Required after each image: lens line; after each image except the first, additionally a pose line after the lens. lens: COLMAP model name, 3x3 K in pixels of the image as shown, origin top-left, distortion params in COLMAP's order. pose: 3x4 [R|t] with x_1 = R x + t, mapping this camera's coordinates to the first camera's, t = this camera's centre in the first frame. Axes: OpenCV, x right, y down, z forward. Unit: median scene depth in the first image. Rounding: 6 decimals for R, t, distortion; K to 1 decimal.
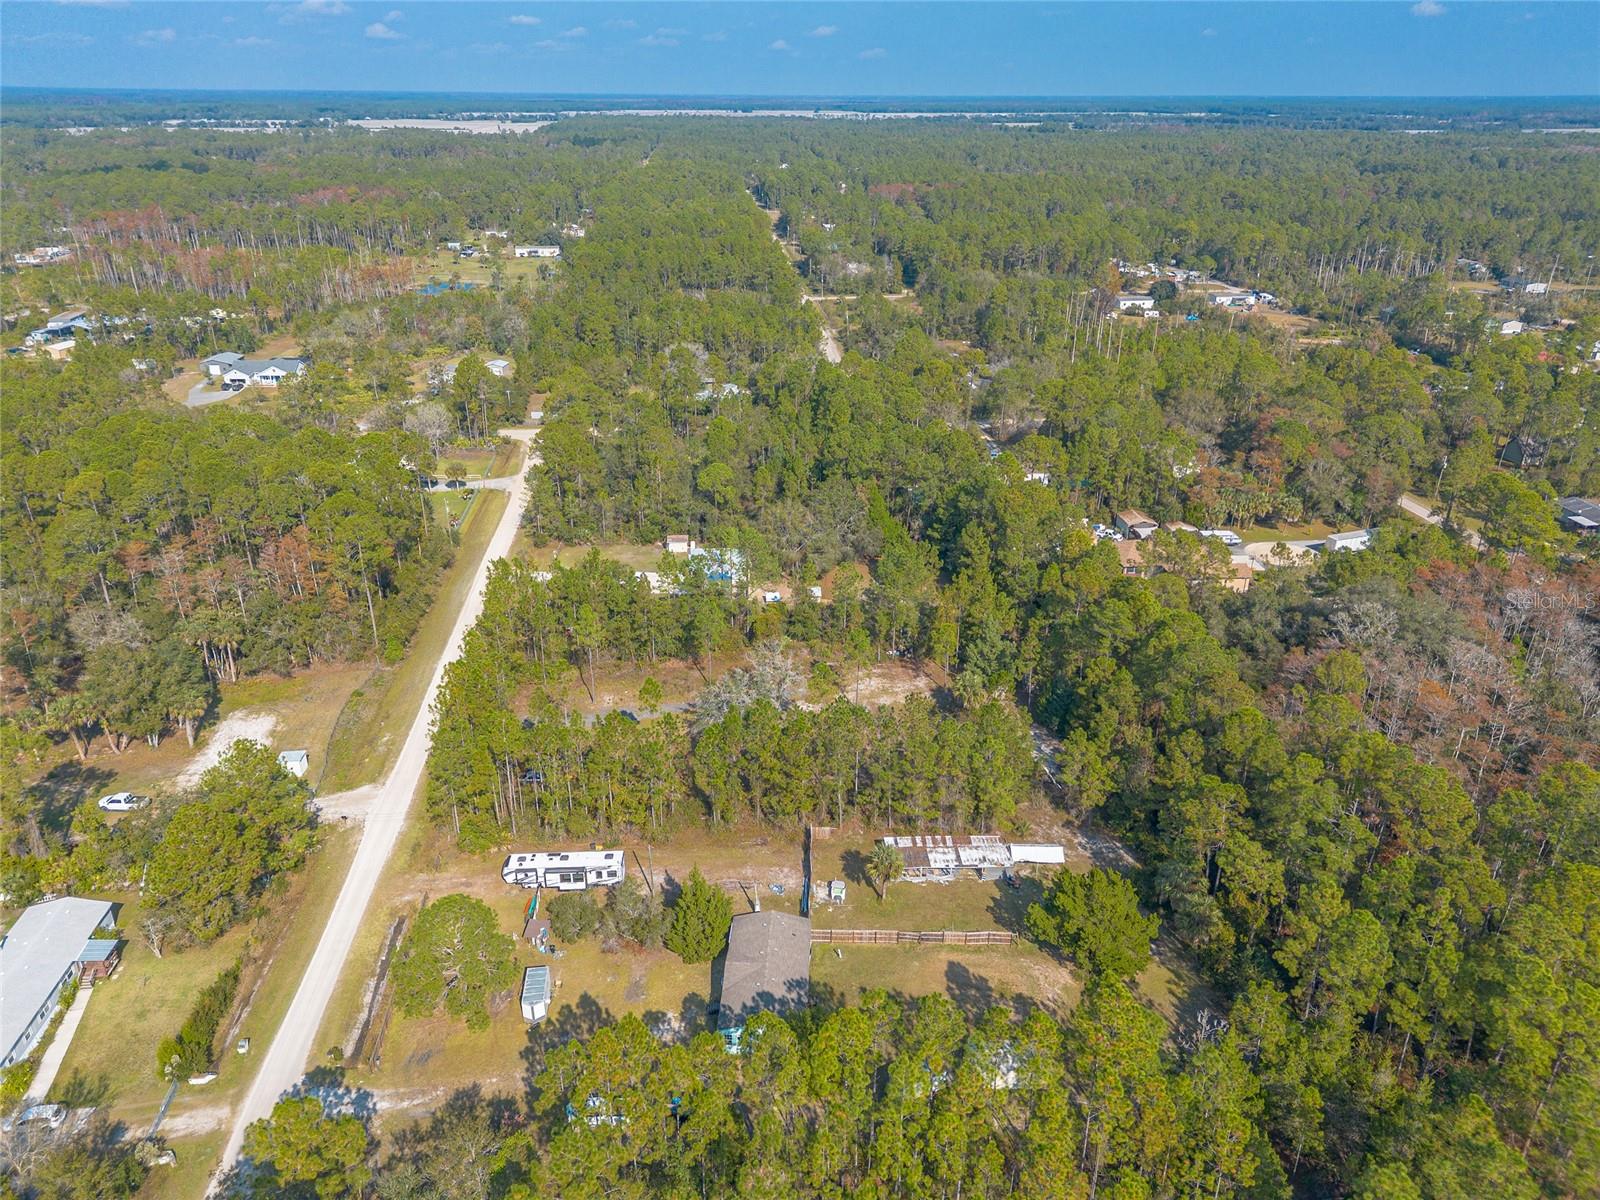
lens RADIAL K [[1127.6, 0, 806.9], [0, 1127.6, 601.2], [0, 0, 1]] dist [0.074935, -0.092281]
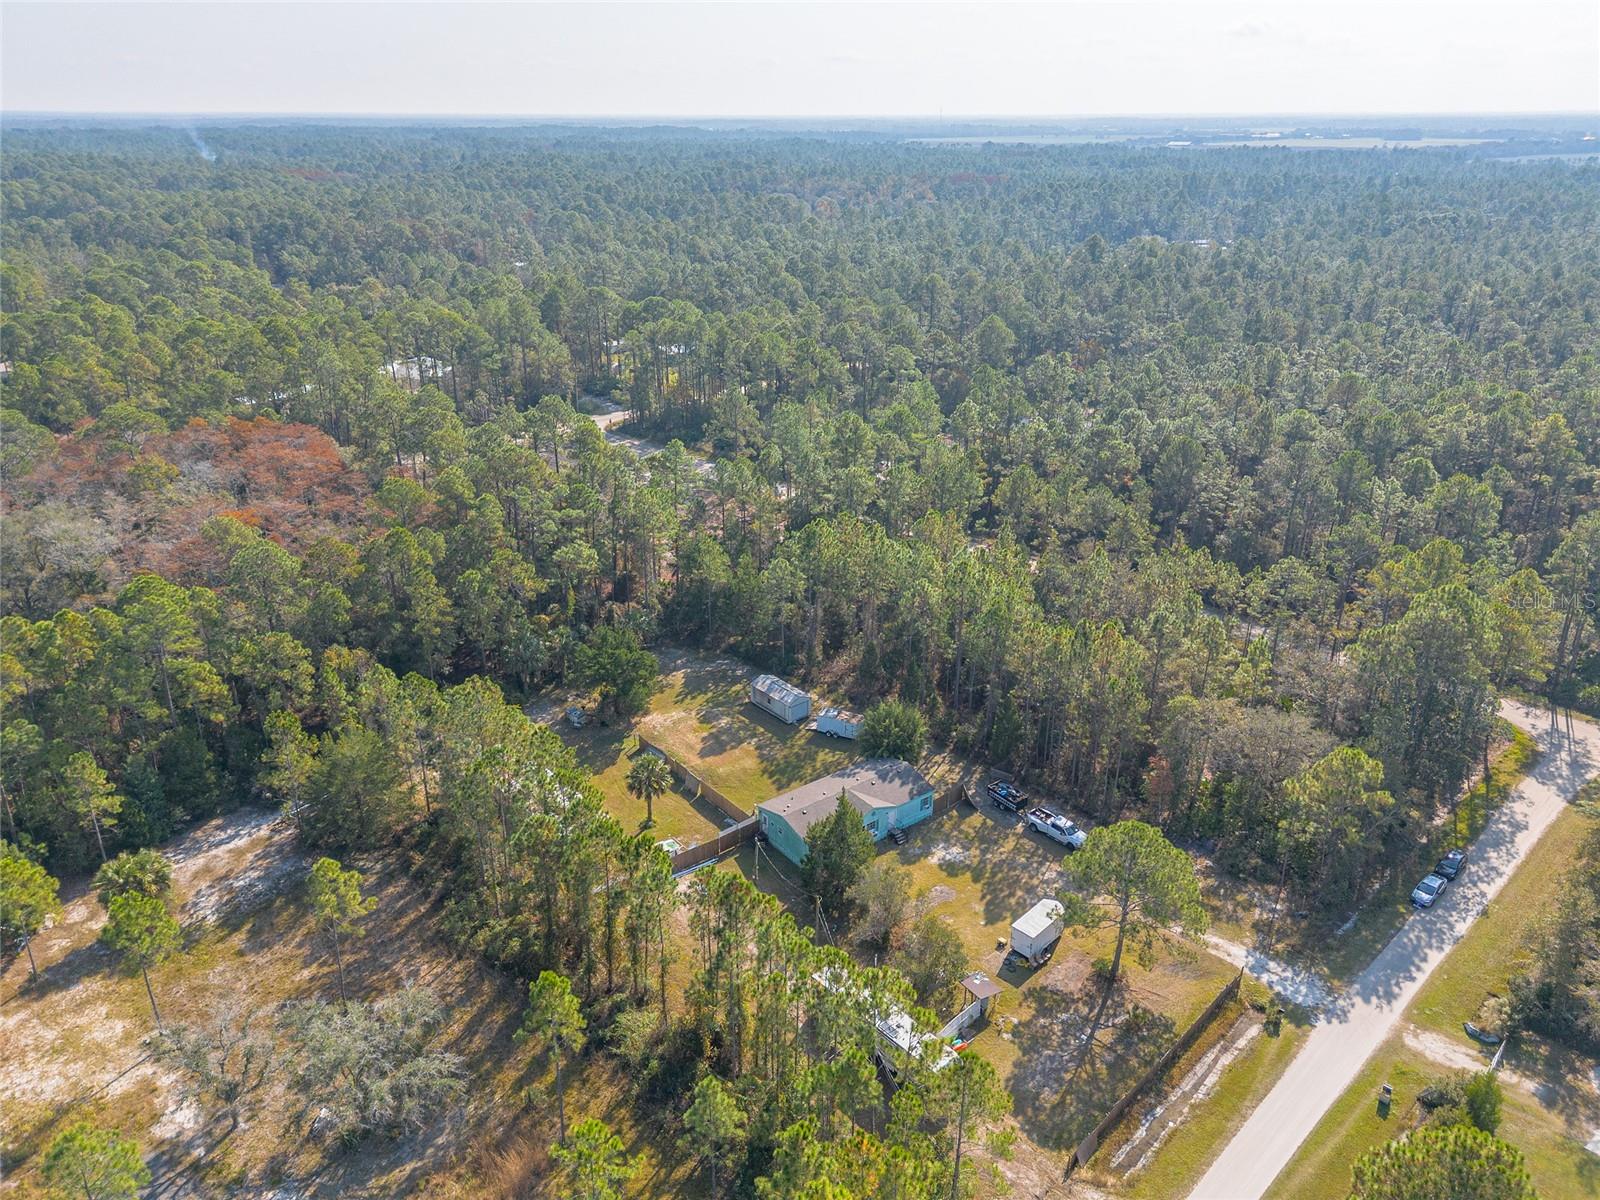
lens RADIAL K [[1140.0, 0, 800.0], [0, 1140.0, 600.0], [0, 0, 1]] dist [0.019107, -0.001590]
pose [[-0.638687, -0.306440, 0.705814, -0.622954], [0.314130, 0.733517, 0.602723, -0.386981], [-0.702425, 0.606669, -0.372226, 1.242045]]
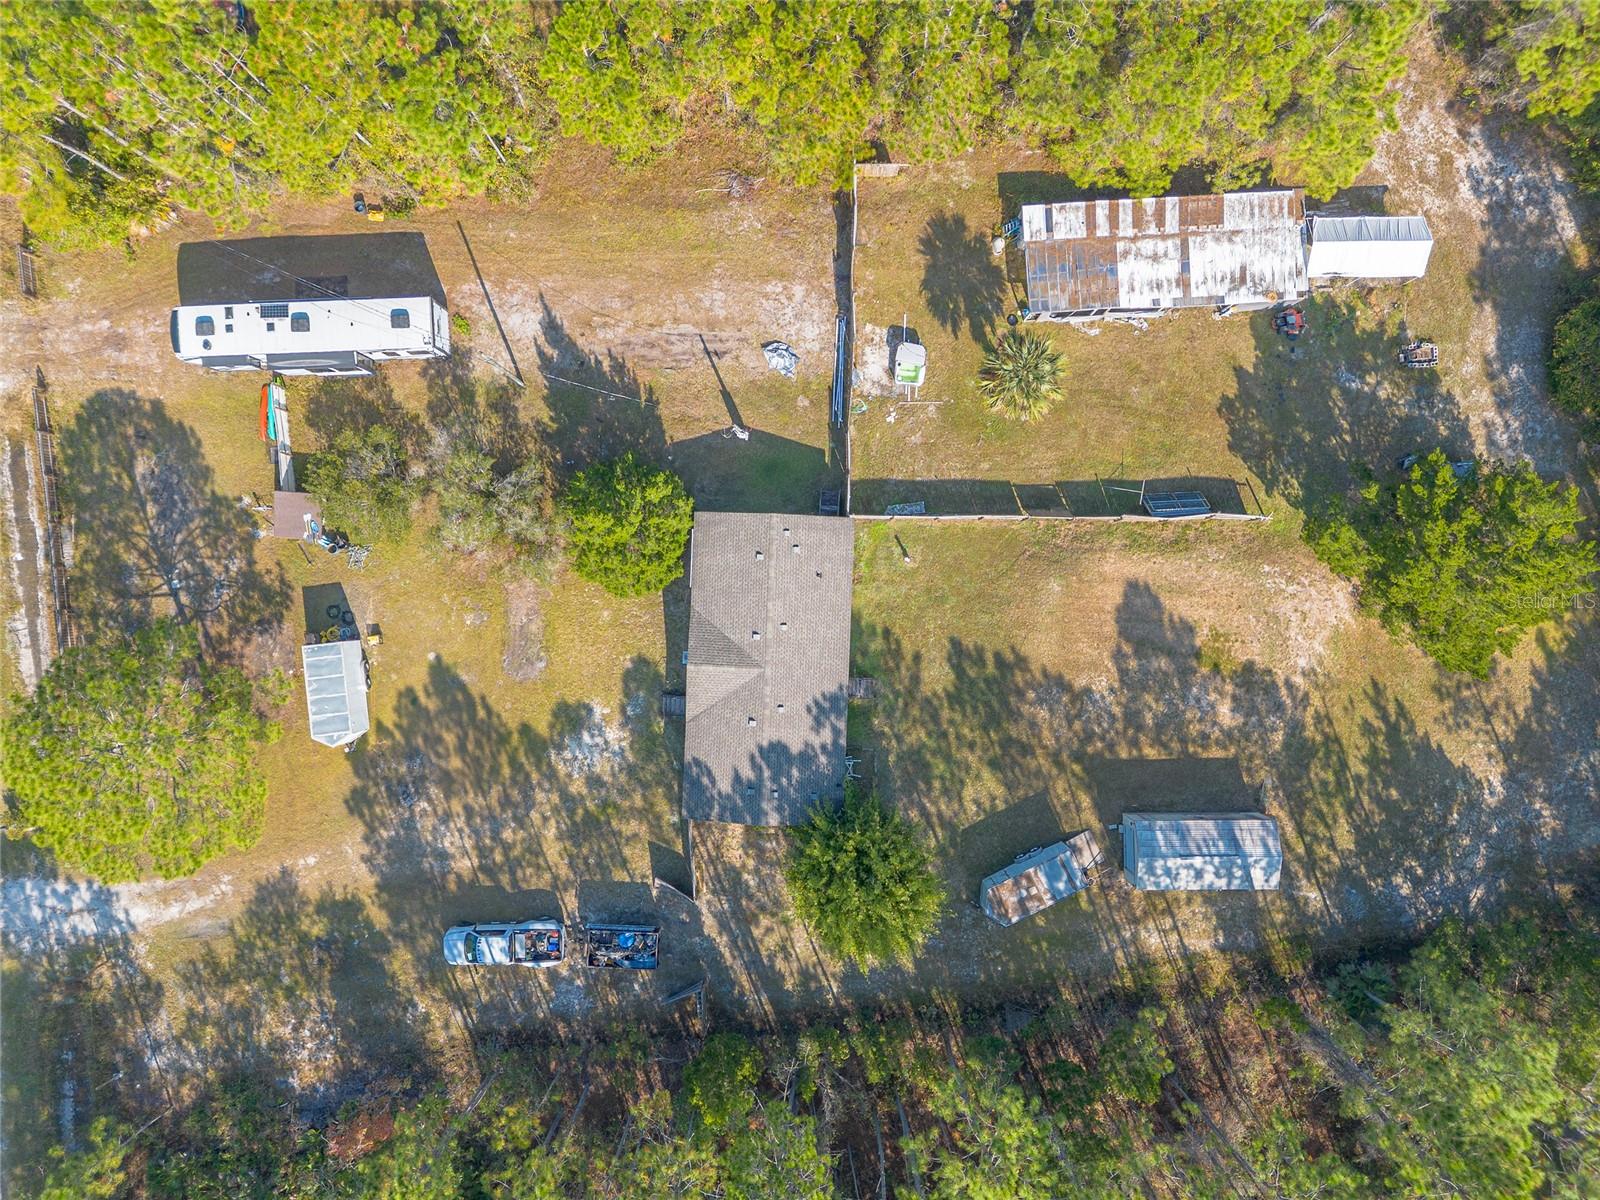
lens RADIAL K [[1117.7, 0, 800.0], [0, 1117.7, 600.0], [0, 0, 1]] dist [0.069079, -0.063966]
pose [[0.999952, -0.008031, -0.005625, -0.018564], [0.008399, 0.405675, 0.913979, -0.145429], [-0.005058, -0.913982, 0.405723, 0.791316]]
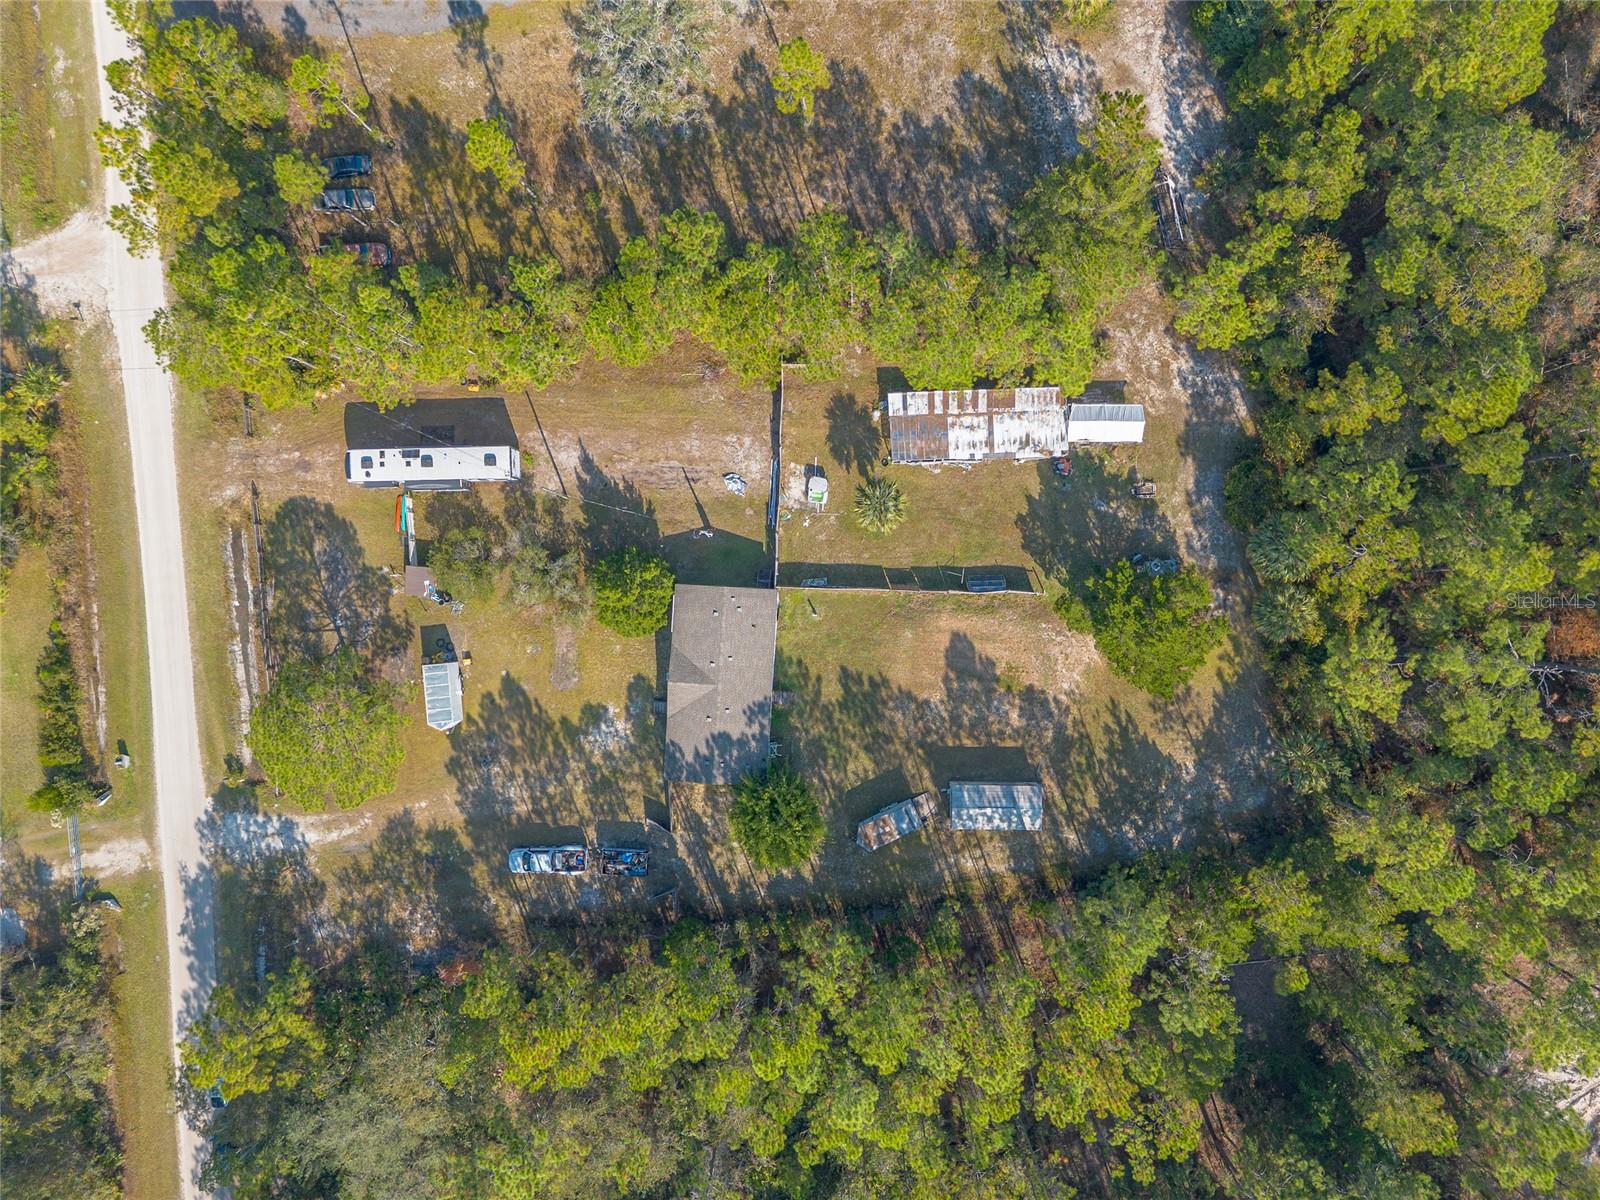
lens RADIAL K [[1145.4, 0, 836.7], [0, 1145.4, 601.2], [0, 0, 1]] dist [0.095079, -0.119808]
pose [[0.999936, 0.009409, -0.006205, 0.049018], [0.001830, 0.407687, 0.913120, -0.429686], [0.011121, -0.913073, 0.407644, 0.694396]]
